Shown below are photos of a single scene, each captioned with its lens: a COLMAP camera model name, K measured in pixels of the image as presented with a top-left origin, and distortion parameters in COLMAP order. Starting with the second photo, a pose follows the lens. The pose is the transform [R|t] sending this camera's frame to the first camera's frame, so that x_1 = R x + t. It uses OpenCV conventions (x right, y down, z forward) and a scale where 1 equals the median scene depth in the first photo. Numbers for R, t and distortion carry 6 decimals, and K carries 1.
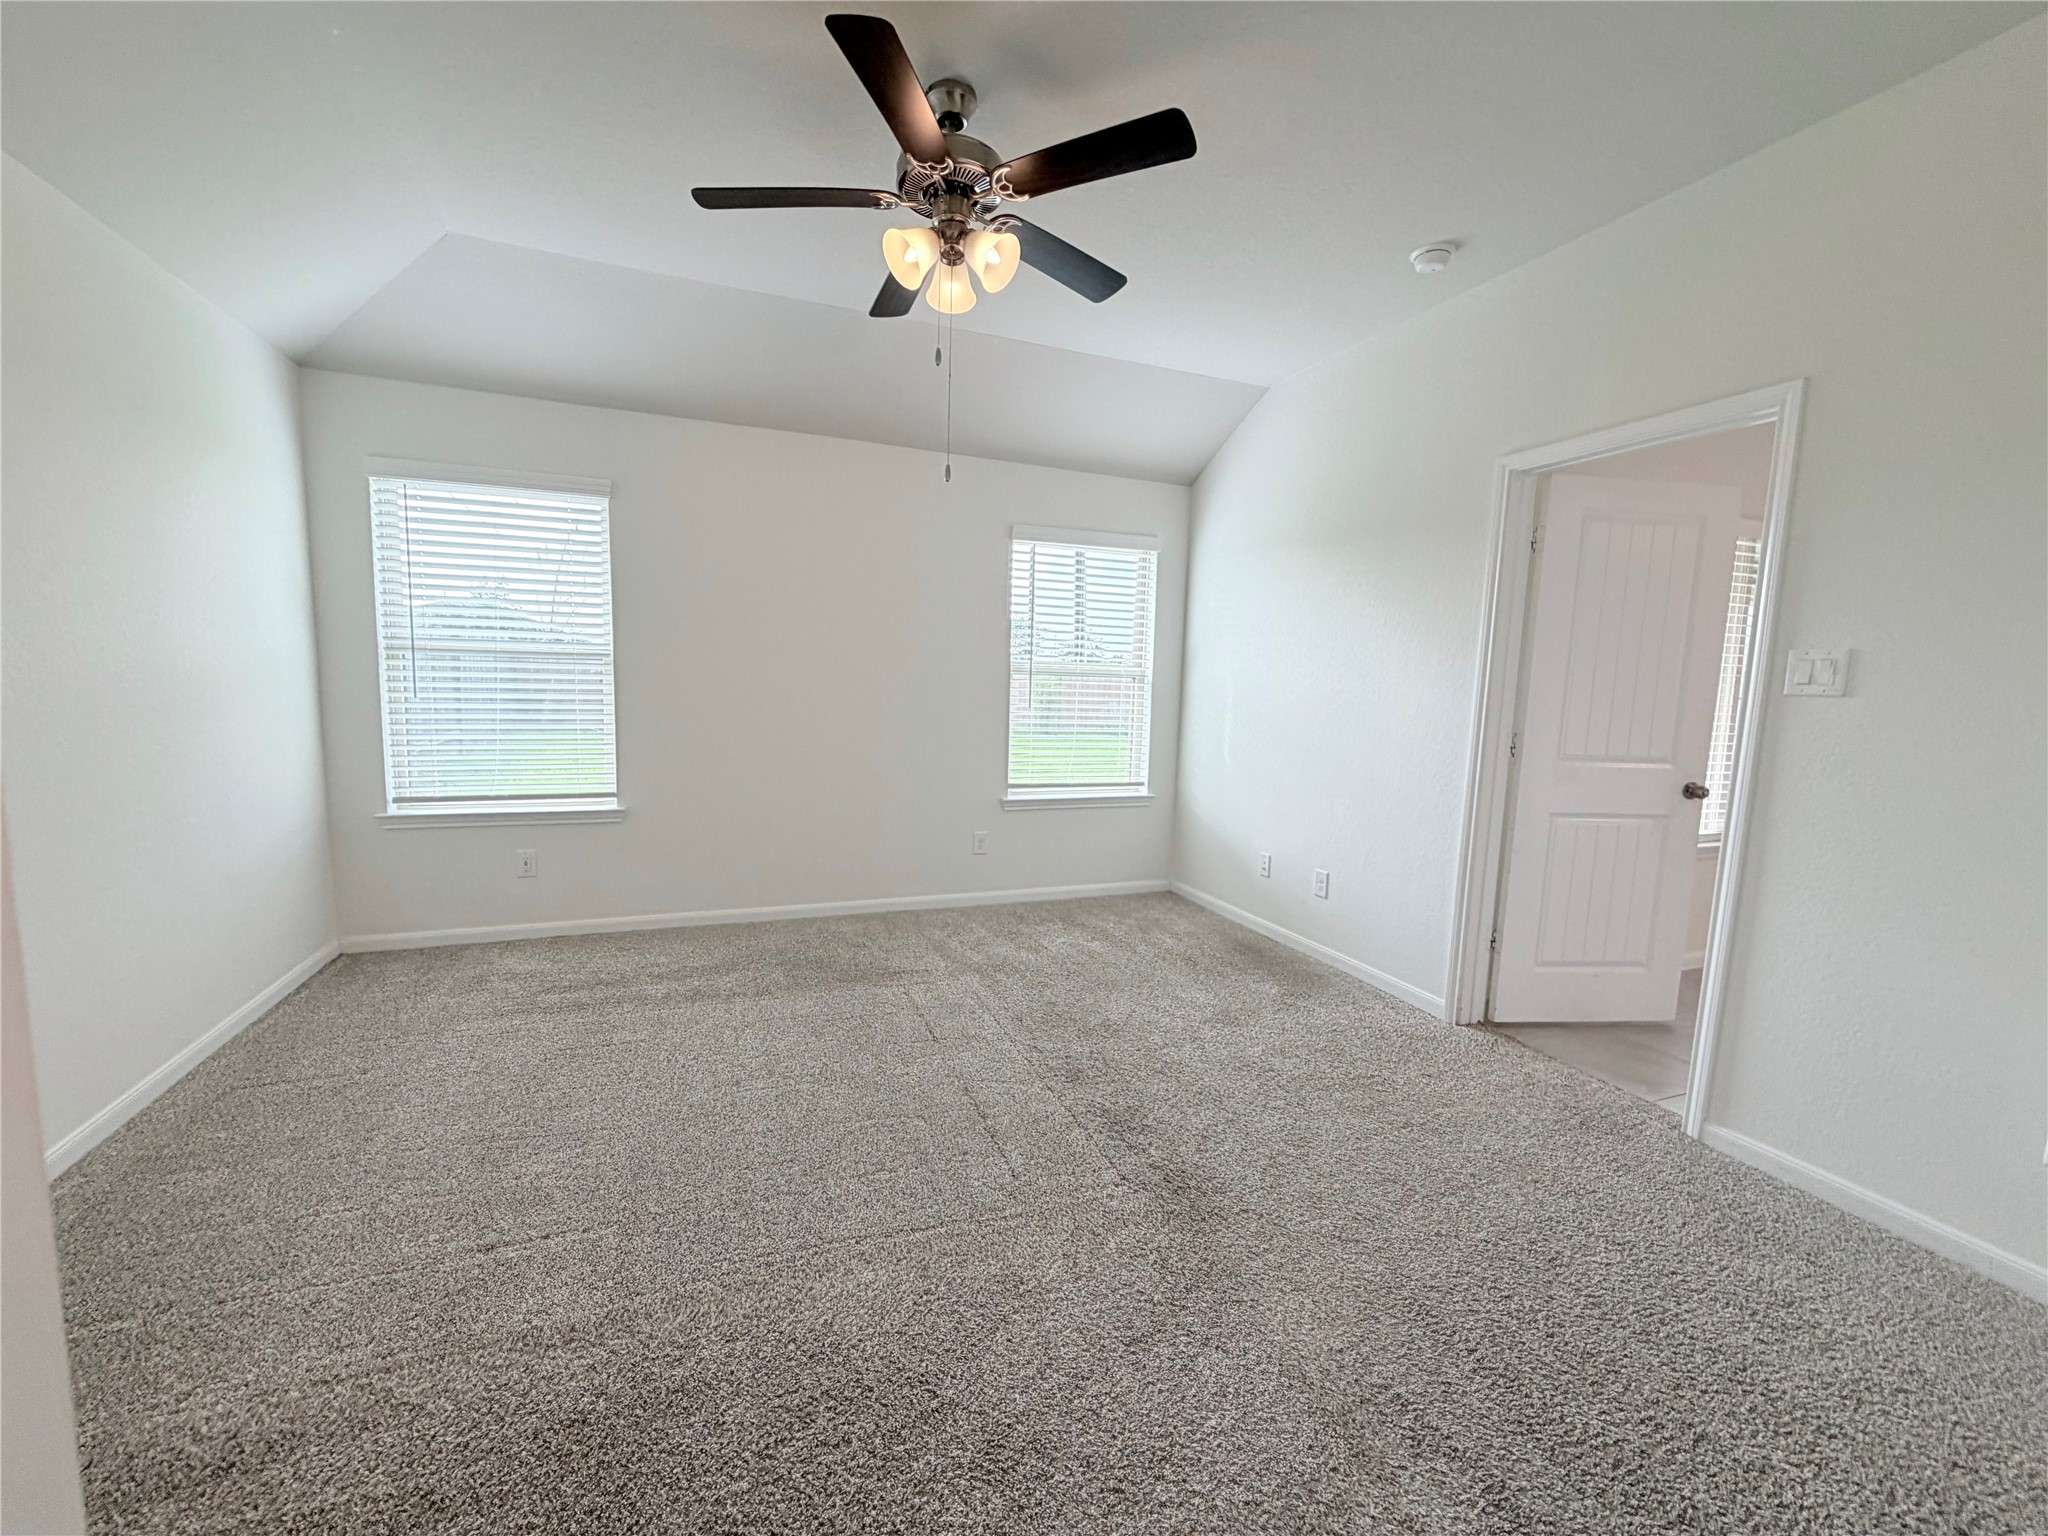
lens RADIAL K [[818.0, 0, 1017.1], [0, 818.0, 767.9], [0, 0, 1]] dist [0.000054, -0.000008]
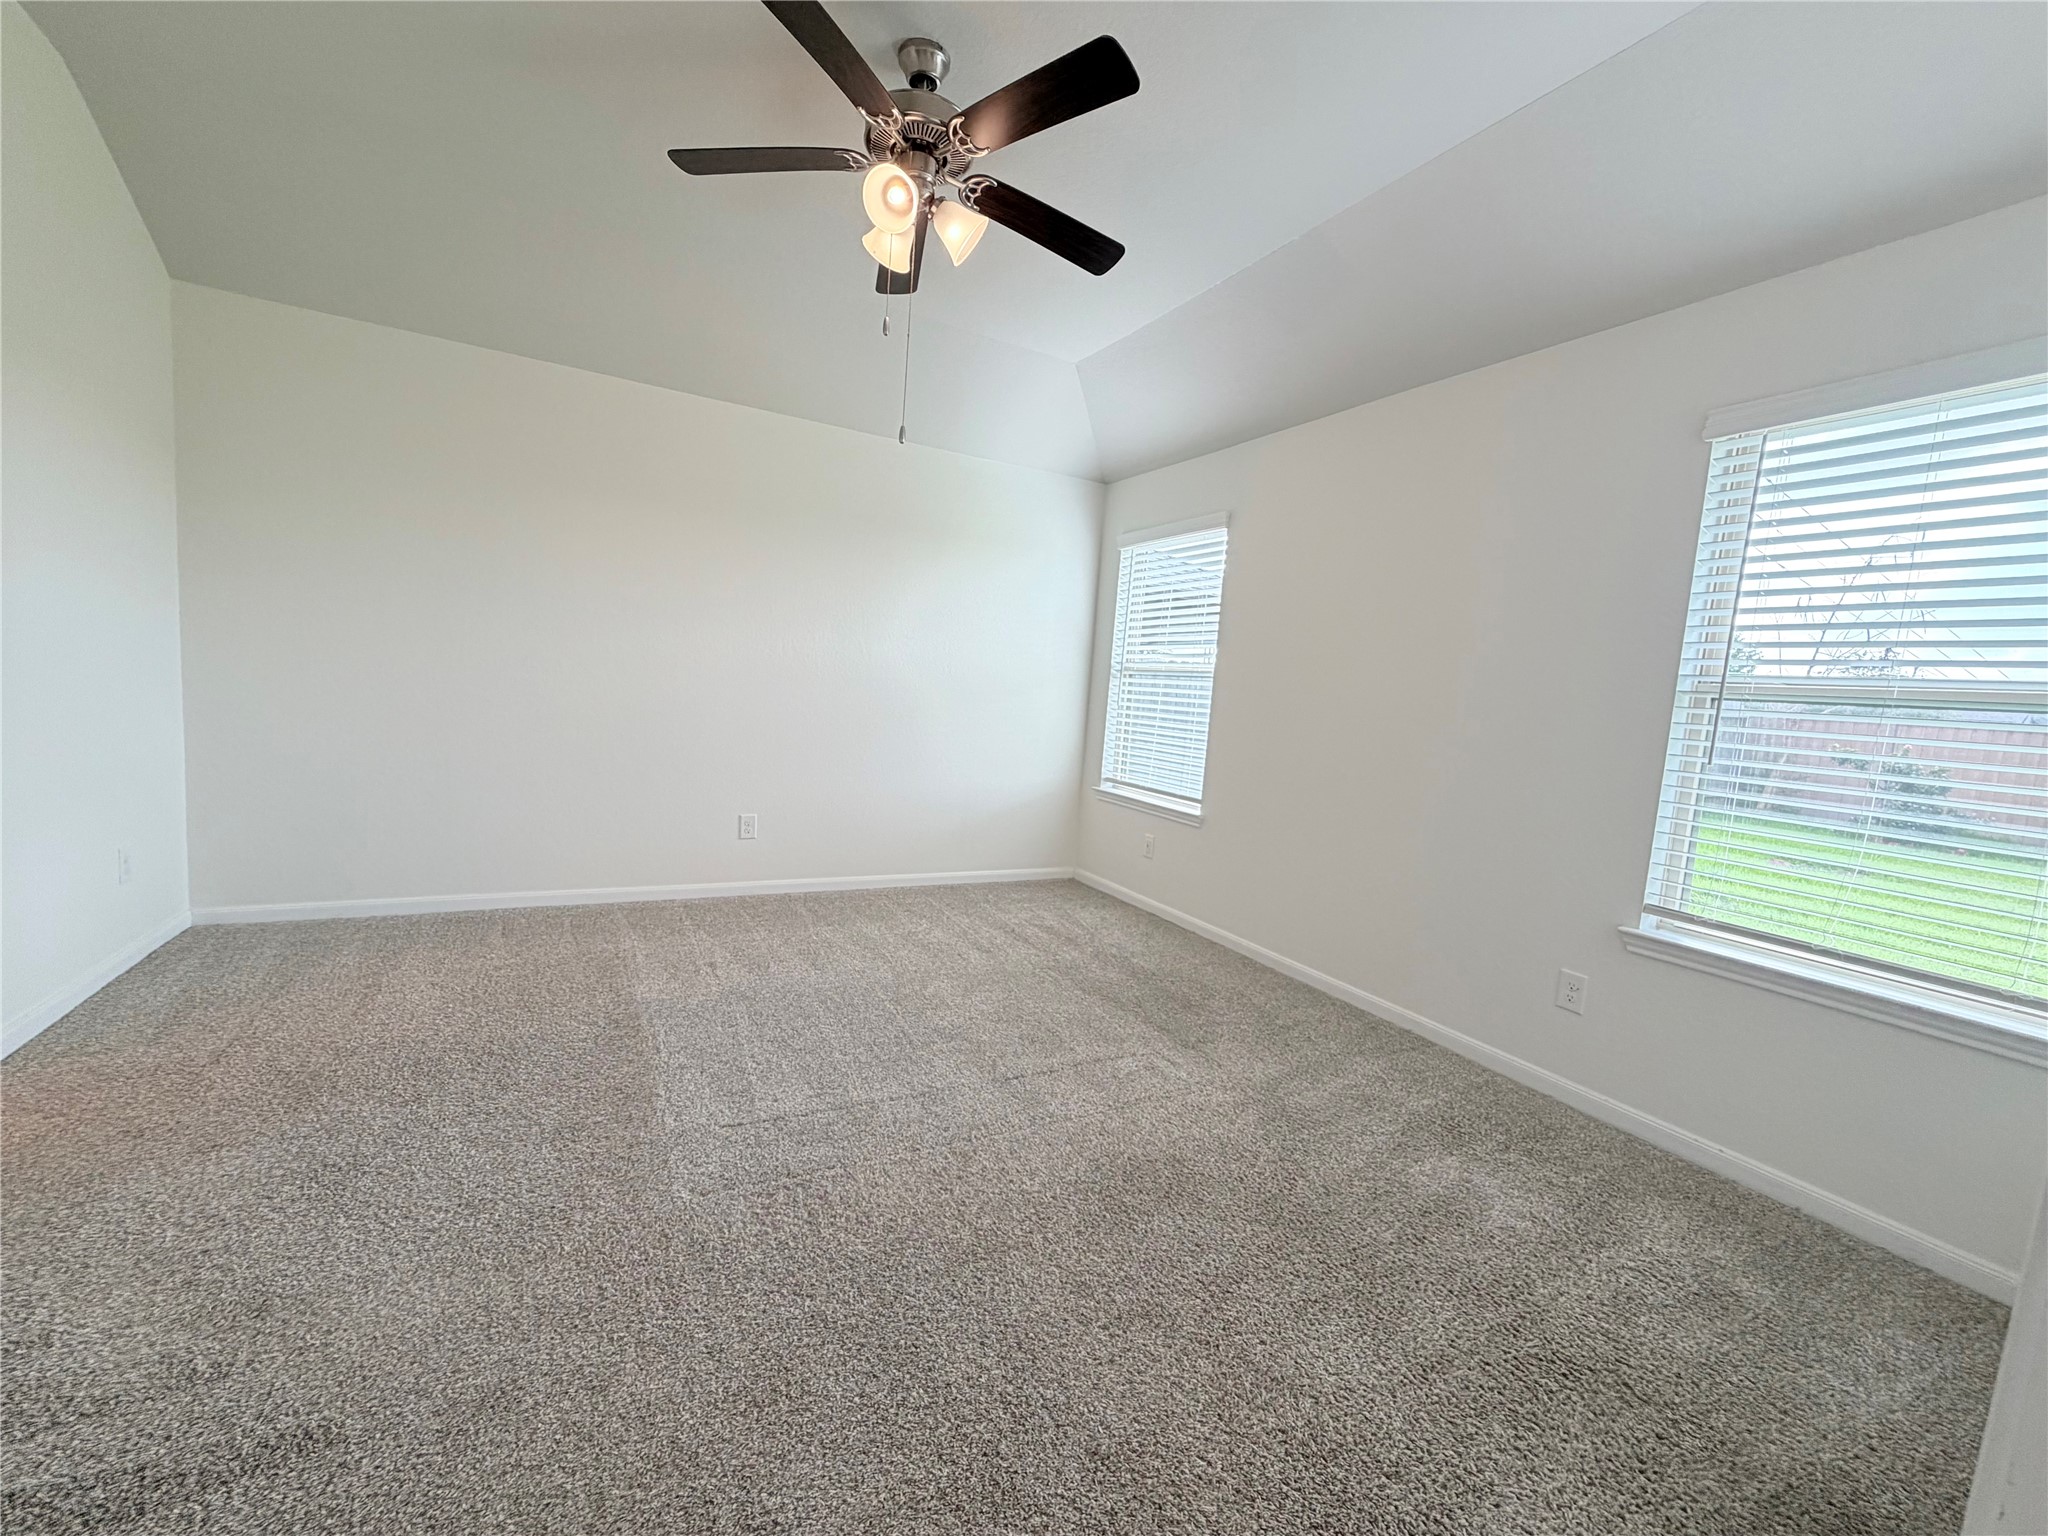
lens RADIAL K [[818.0, 0, 1017.1], [0, 818.0, 767.9], [0, 0, 1]] dist [0.000054, -0.000008]
pose [[0.125655, 0.080157, -0.988830, 0.564306], [-0.177127, 0.982528, 0.057138, -0.031106], [0.976134, 0.167969, 0.137658, 0.637212]]
